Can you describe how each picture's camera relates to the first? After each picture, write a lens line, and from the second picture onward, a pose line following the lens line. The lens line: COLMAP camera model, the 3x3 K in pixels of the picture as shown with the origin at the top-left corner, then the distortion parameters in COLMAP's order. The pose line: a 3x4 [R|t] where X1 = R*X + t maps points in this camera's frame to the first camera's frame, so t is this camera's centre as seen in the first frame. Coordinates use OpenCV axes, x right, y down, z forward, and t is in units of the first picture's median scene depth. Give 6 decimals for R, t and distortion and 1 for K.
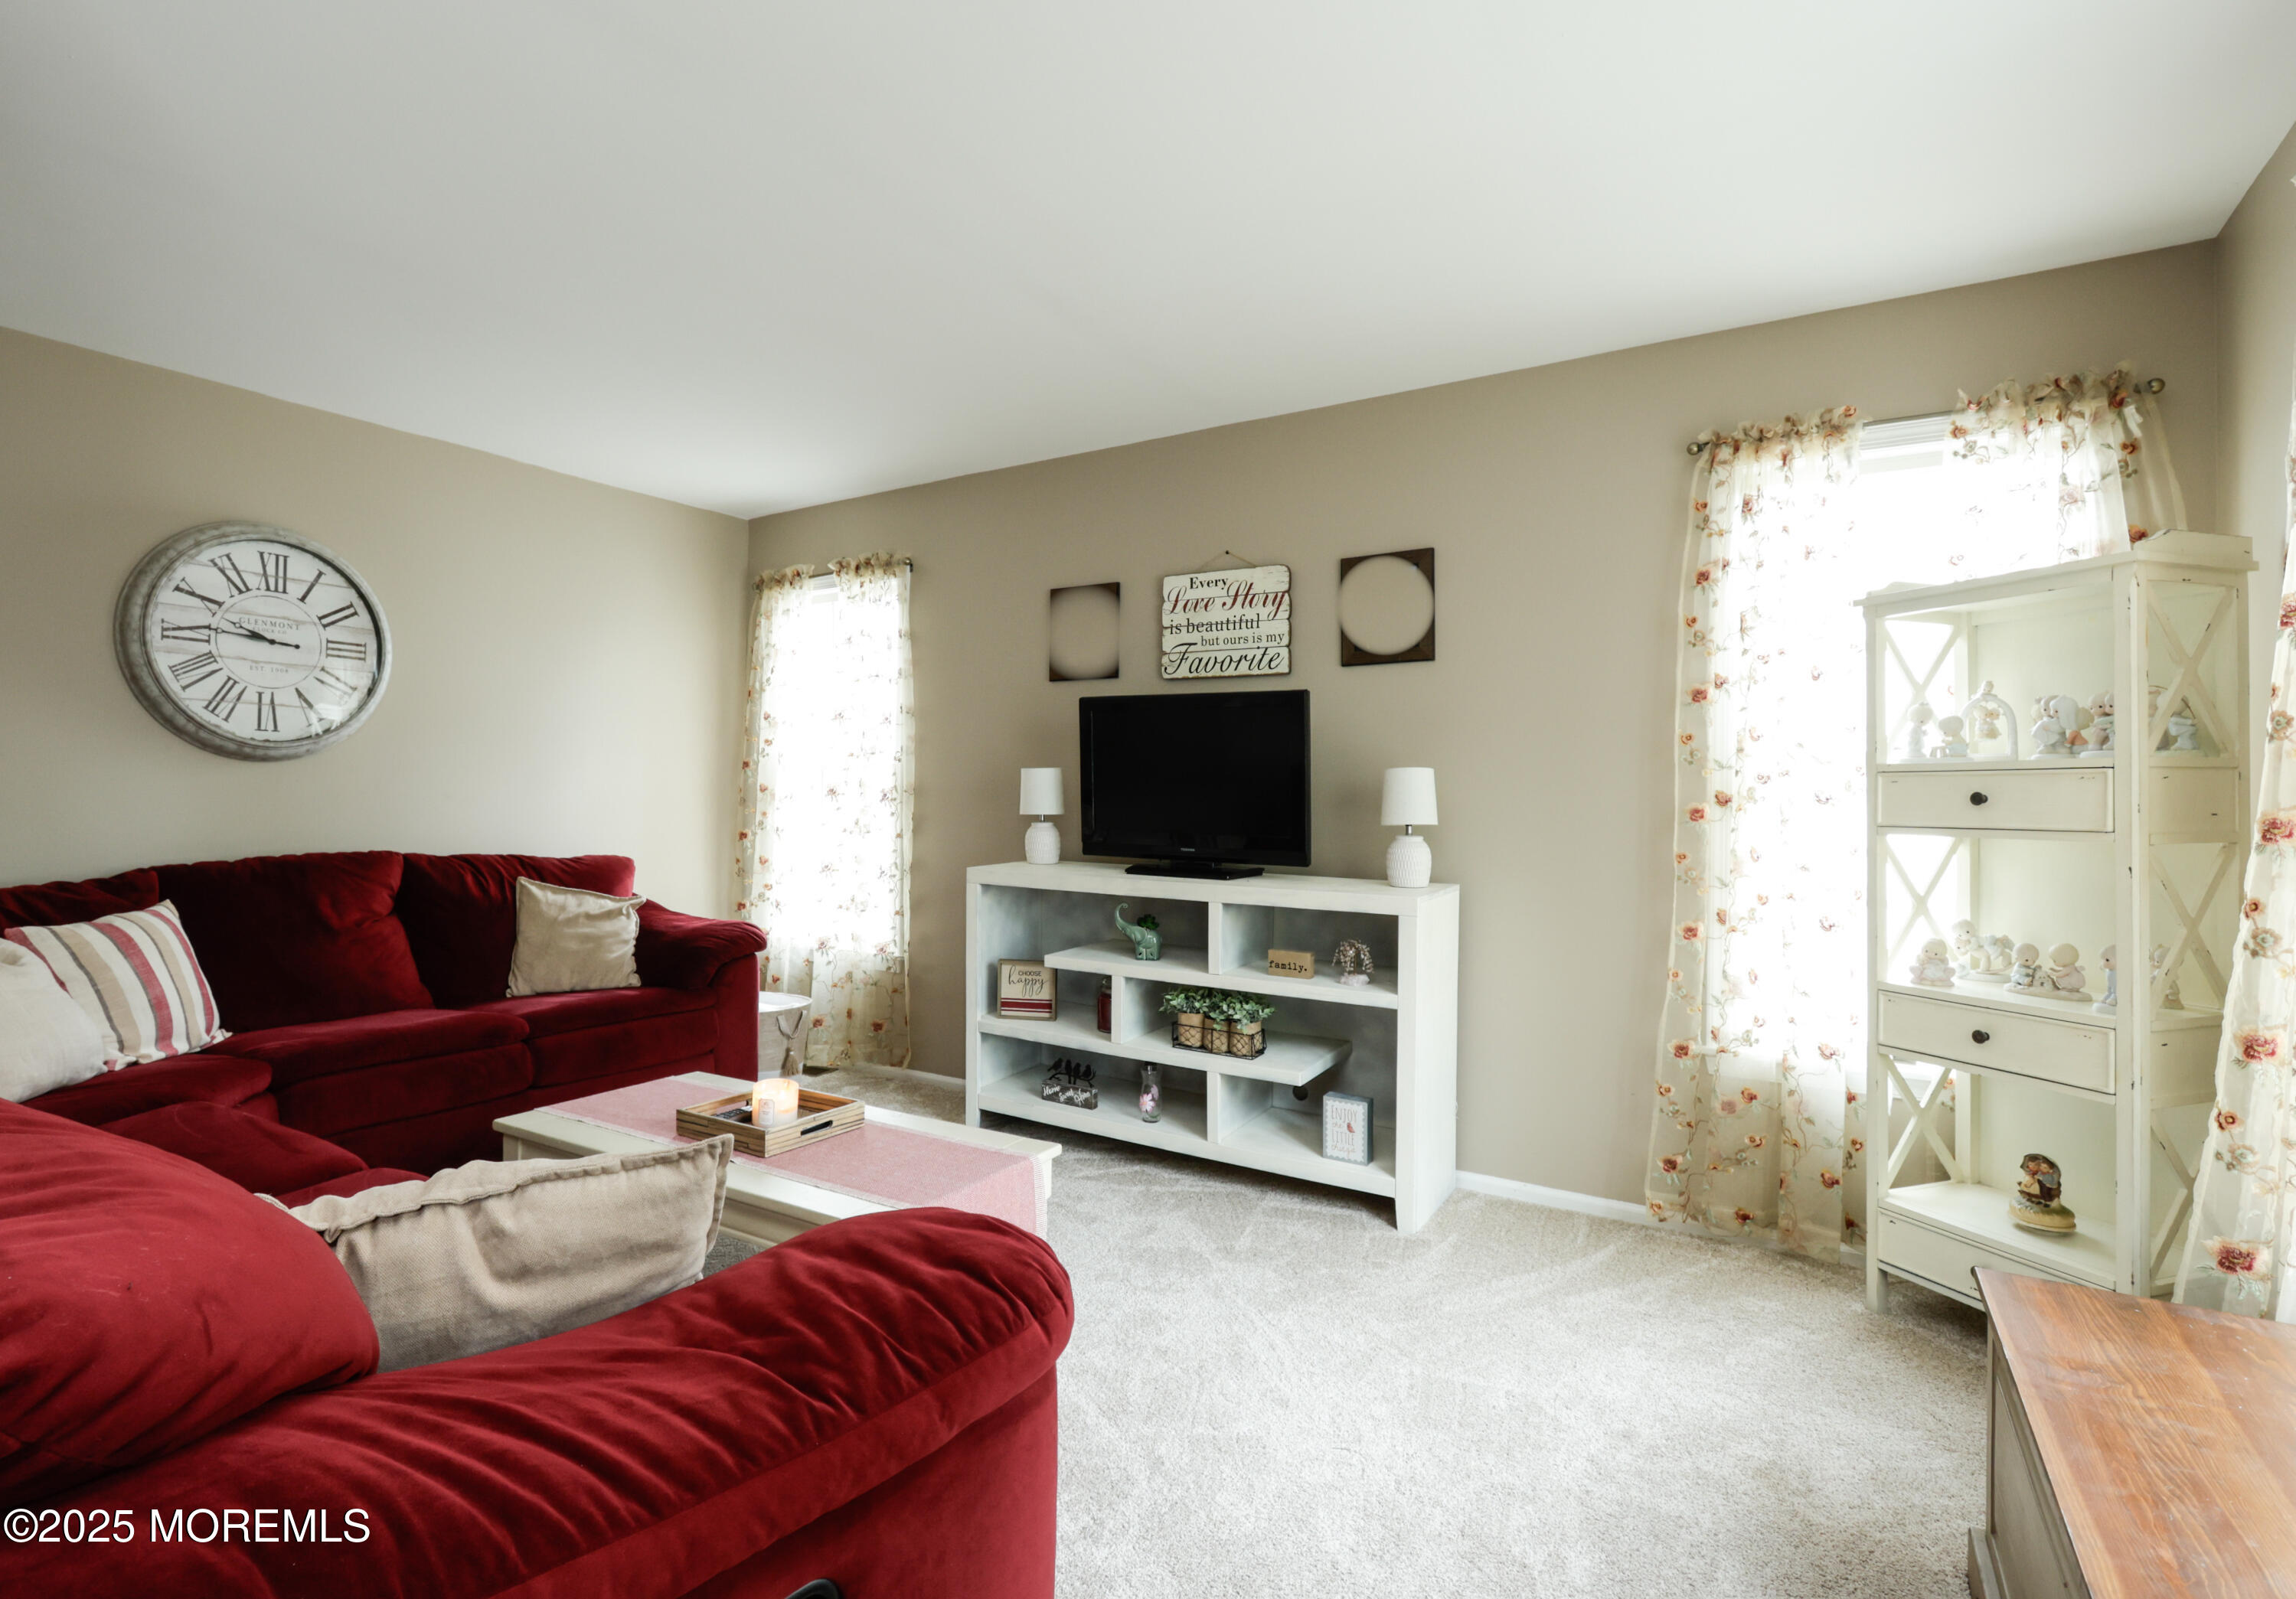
lens RADIAL K [[1118.4, 0, 1093.2], [0, 1118.4, 779.9], [0, 0, 1]] dist [-0.027239, 0.004508]
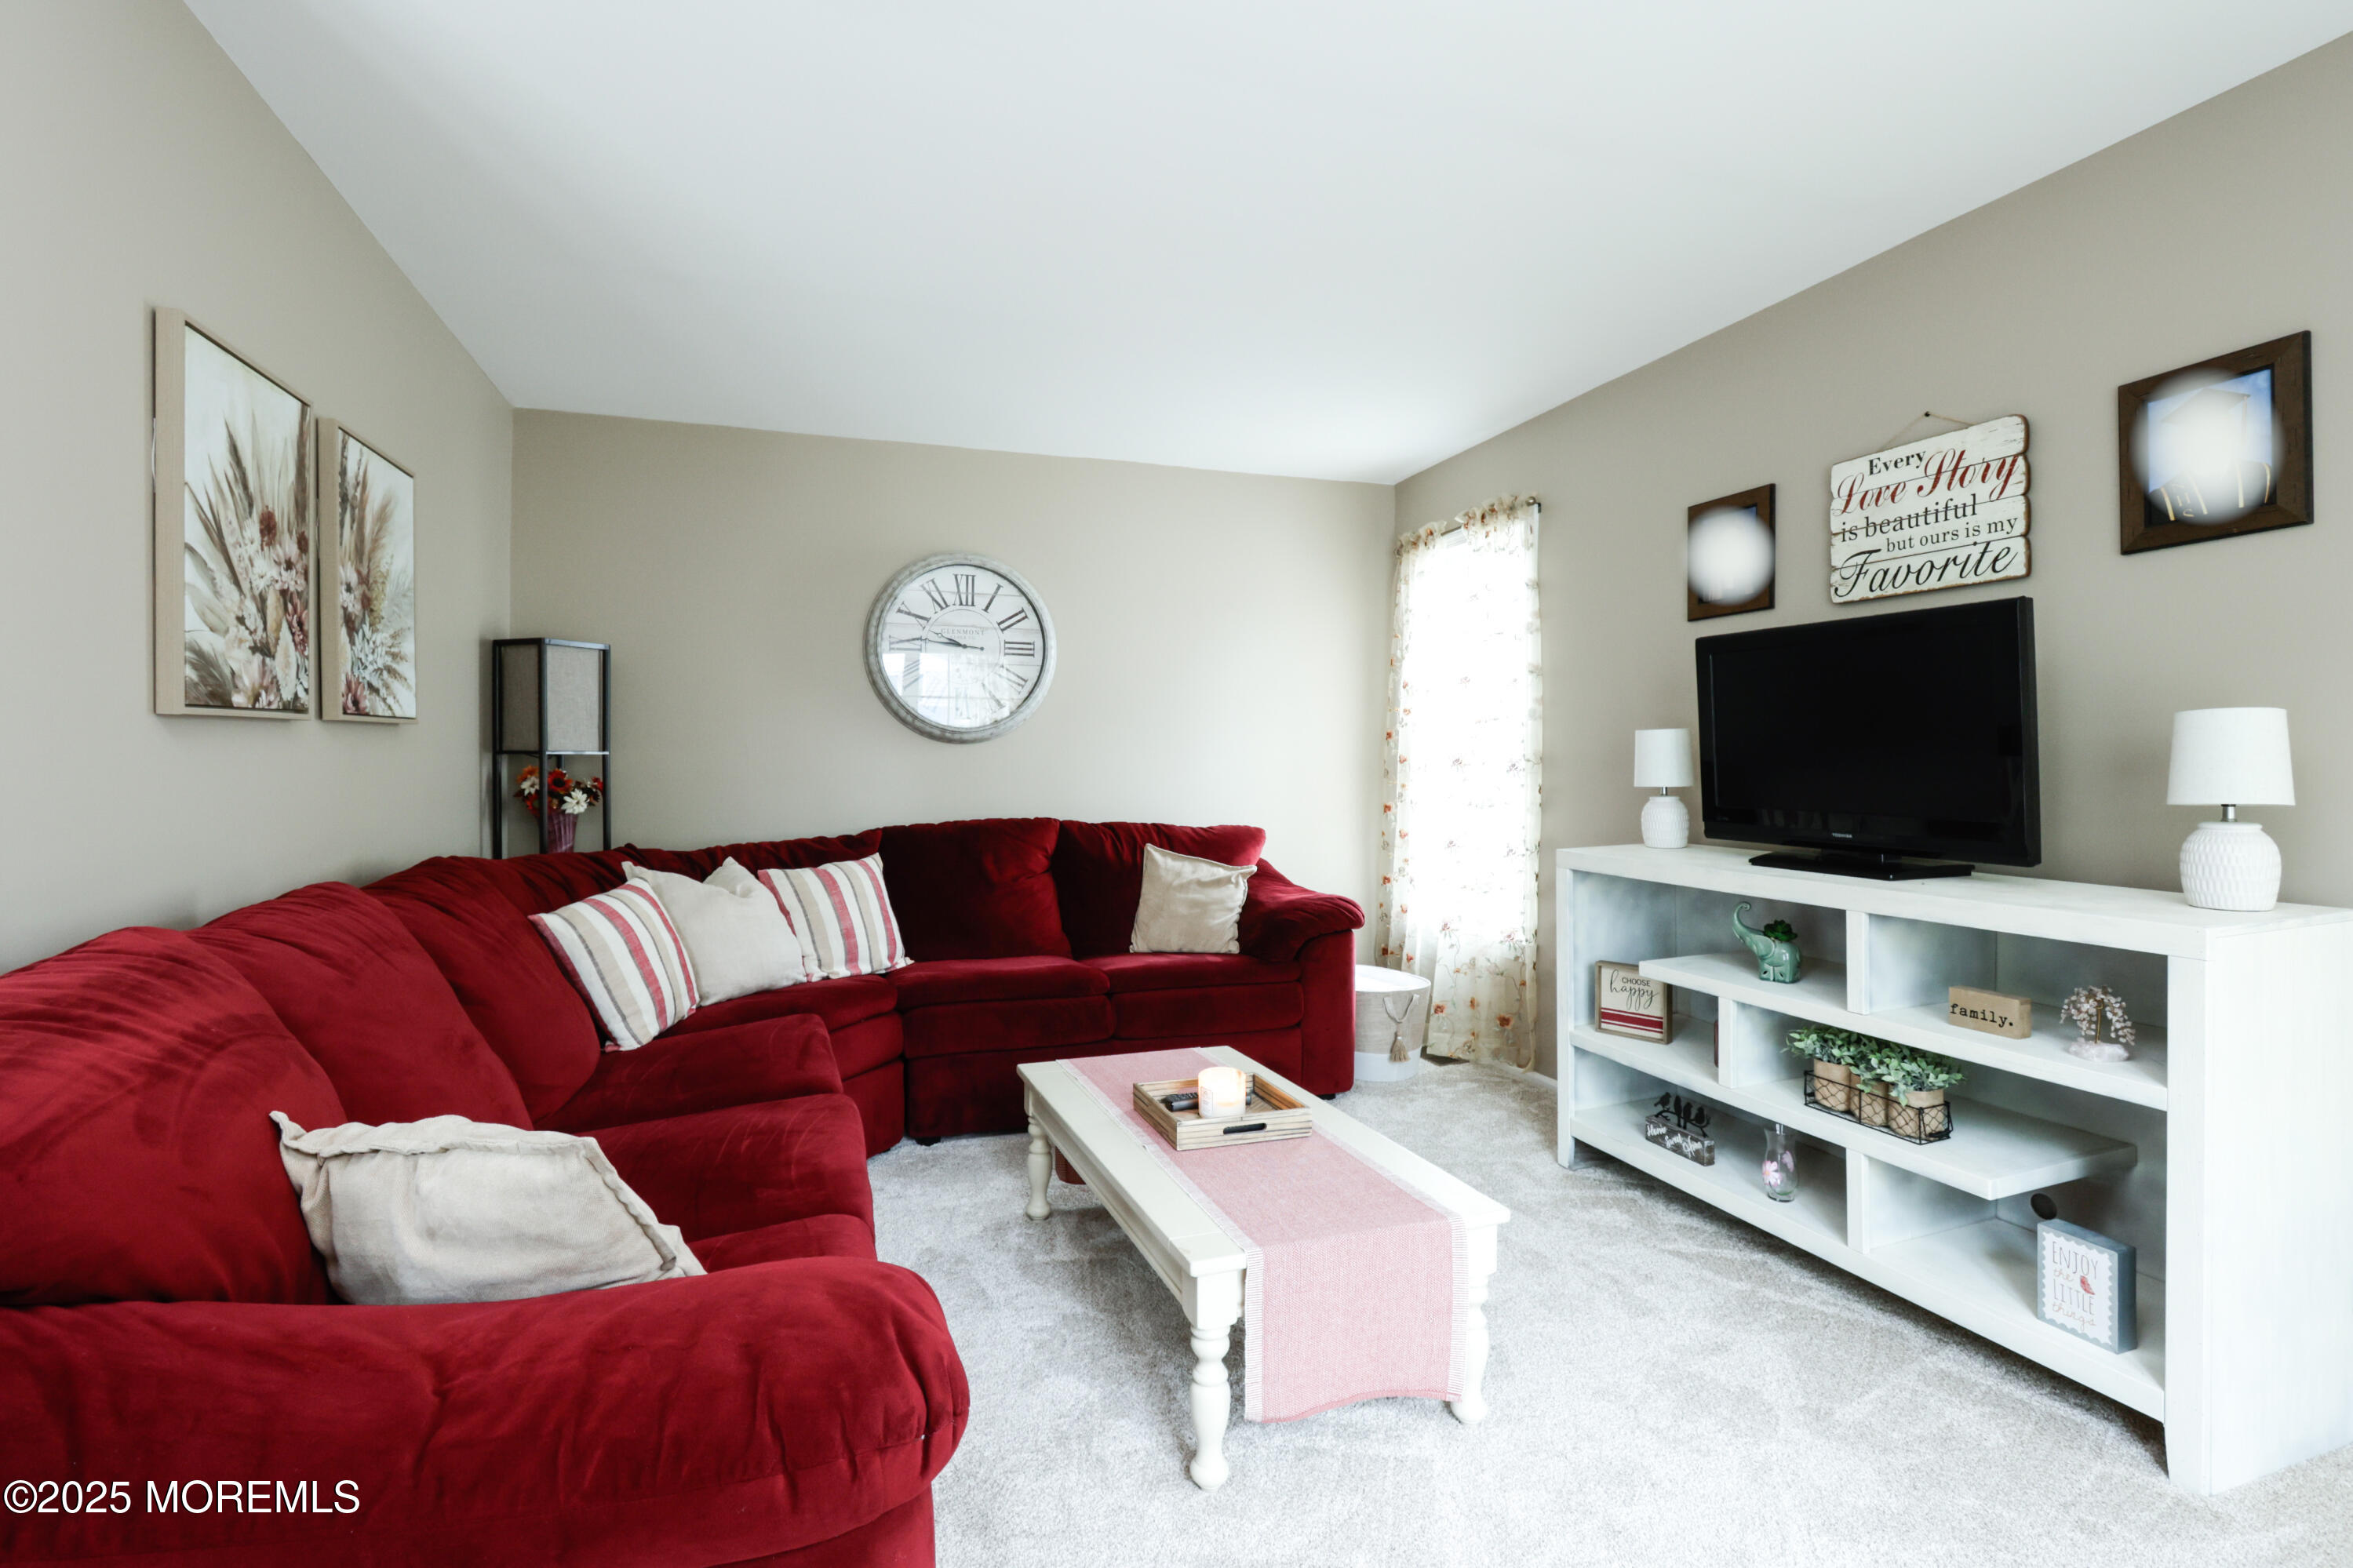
lens RADIAL K [[1088.2, 0, 1172.1], [0, 1088.2, 763.9], [0, 0, 1]] dist [-0.023423, 0.004789]
pose [[0.780739, -0.012282, -0.624736, 0.188497], [0.019057, 0.999810, 0.004159, 0.005126], [0.624566, -0.015153, 0.780825, 0.190569]]
